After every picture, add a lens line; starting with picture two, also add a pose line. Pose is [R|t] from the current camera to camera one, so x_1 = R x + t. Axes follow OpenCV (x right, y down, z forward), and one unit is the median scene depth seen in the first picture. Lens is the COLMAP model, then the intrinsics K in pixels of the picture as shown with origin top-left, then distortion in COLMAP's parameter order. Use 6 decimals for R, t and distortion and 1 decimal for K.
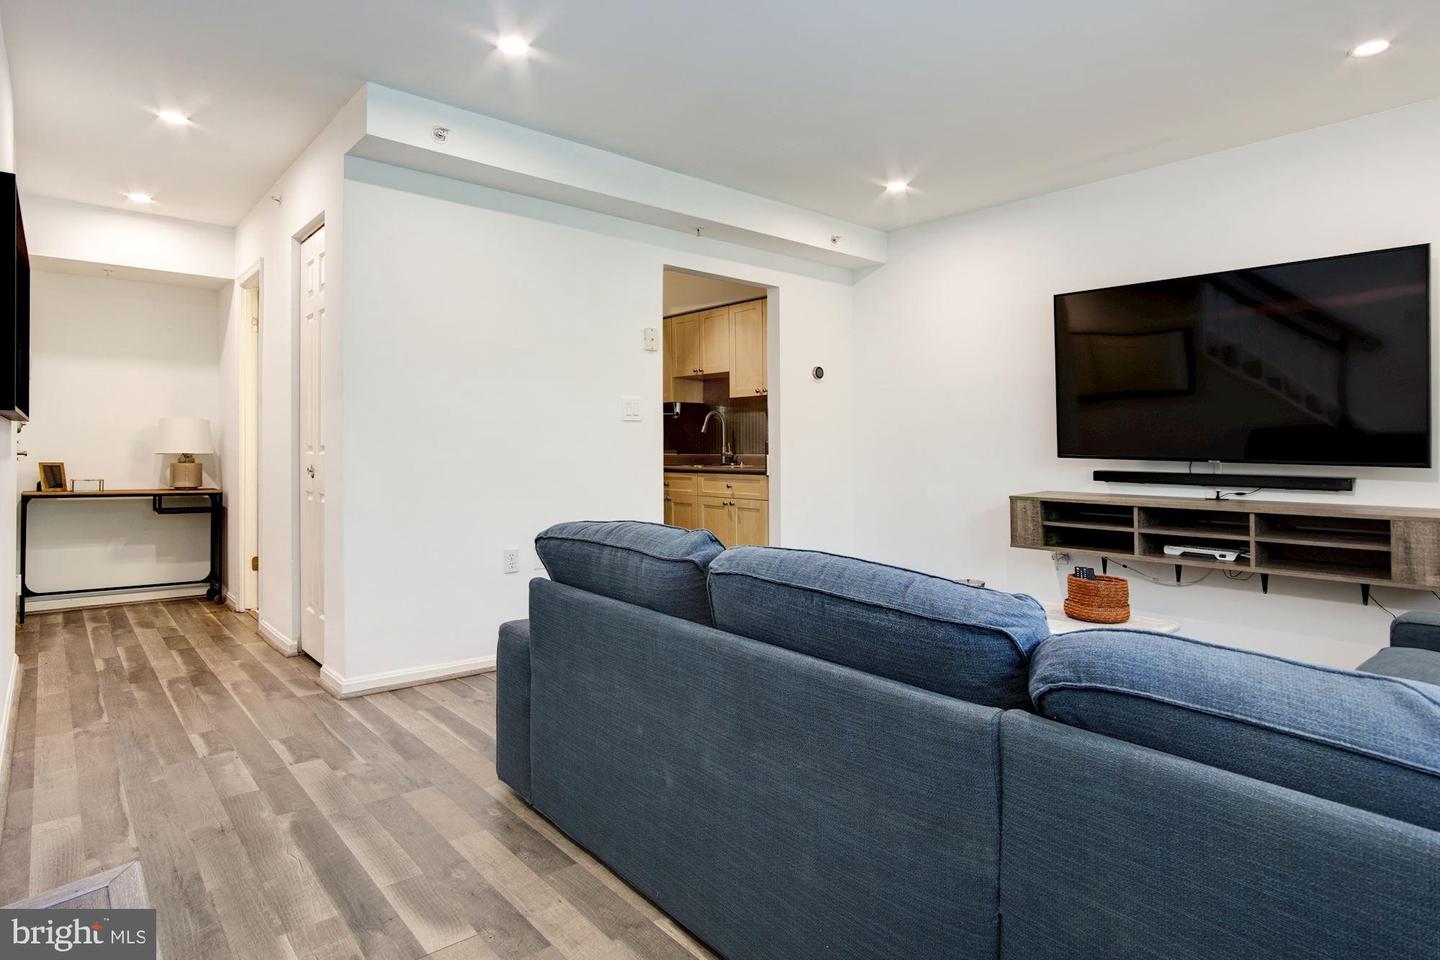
lens RADIAL K [[788.2, 0, 721.9], [0, 788.2, 455.7], [0, 0, 1]] dist [-0.014616, 0.000848]
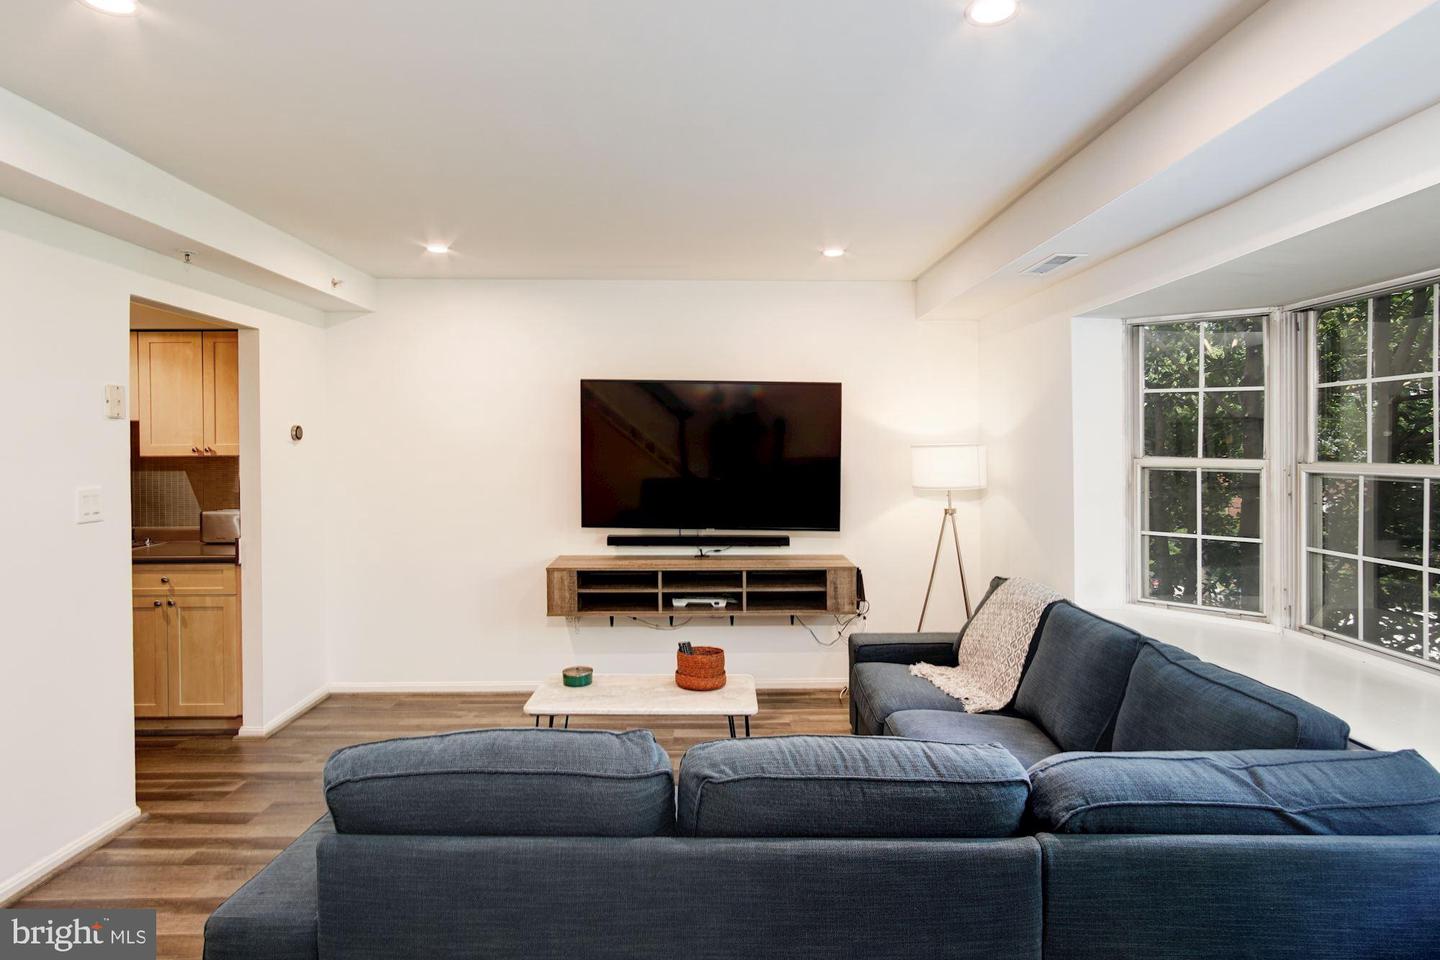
lens RADIAL K [[798.2, 0, 726.8], [0, 798.2, 446.7], [0, 0, 1]] dist [-0.014230, 0.000520]
pose [[0.635302, -0.001485, 0.772263, -0.306557], [0.008076, 0.999956, -0.004721, -0.105458], [-0.772222, 0.009236, 0.635286, 0.142707]]
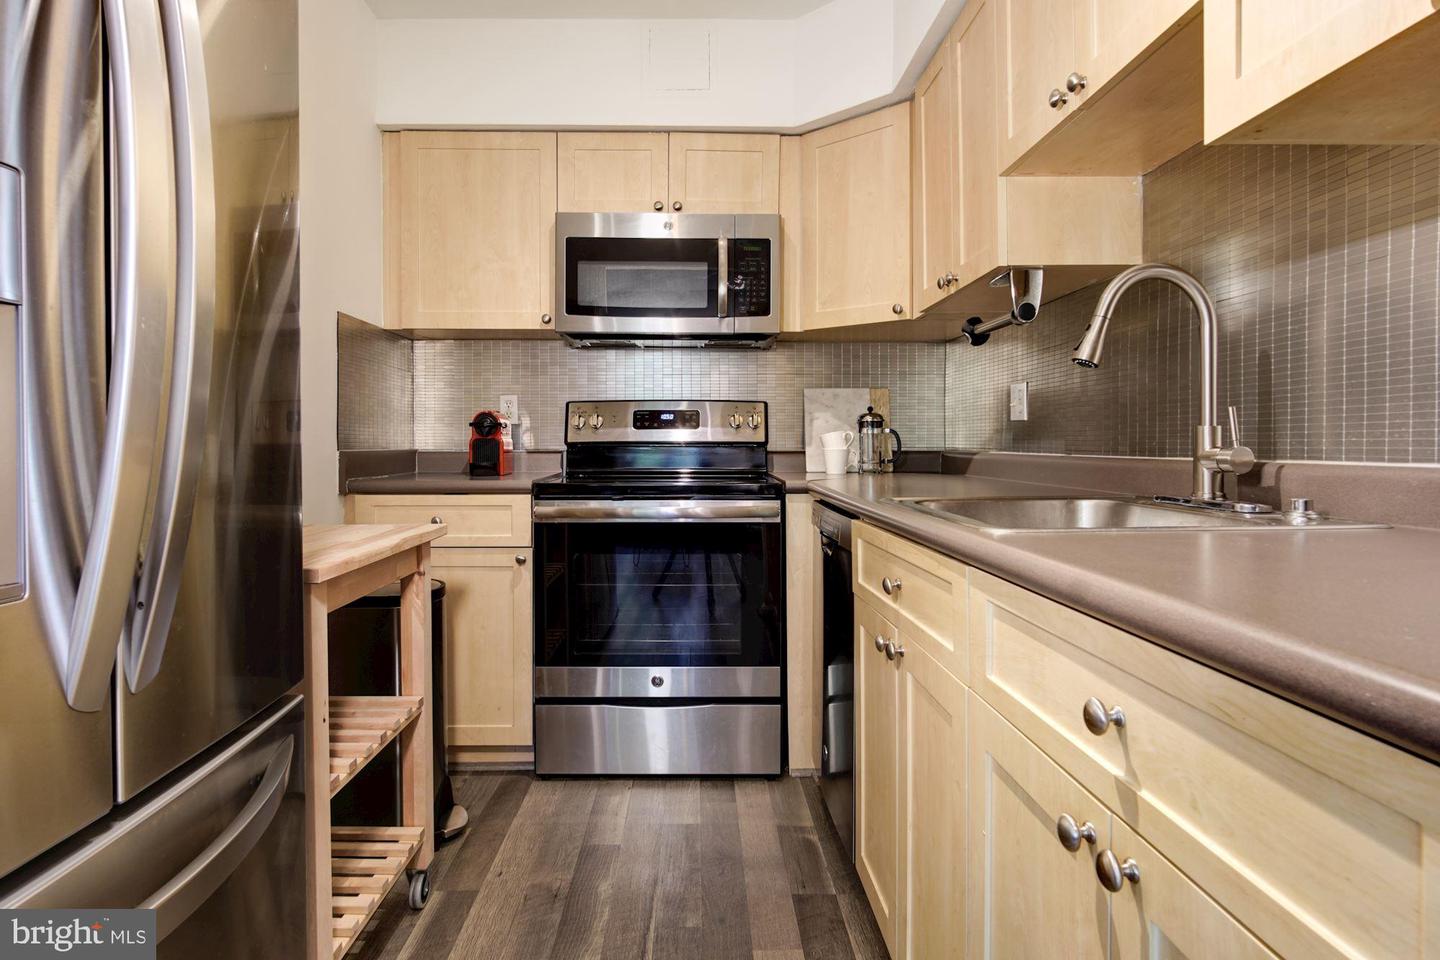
lens RADIAL K [[788.2, 0, 721.9], [0, 788.2, 455.7], [0, 0, 1]] dist [-0.014616, 0.000848]
pose [[0.779239, 0.011048, -0.626630, 0.051651], [-0.004194, 0.999914, 0.012414, -0.007548], [0.626713, -0.007045, 0.779218, 1.134433]]
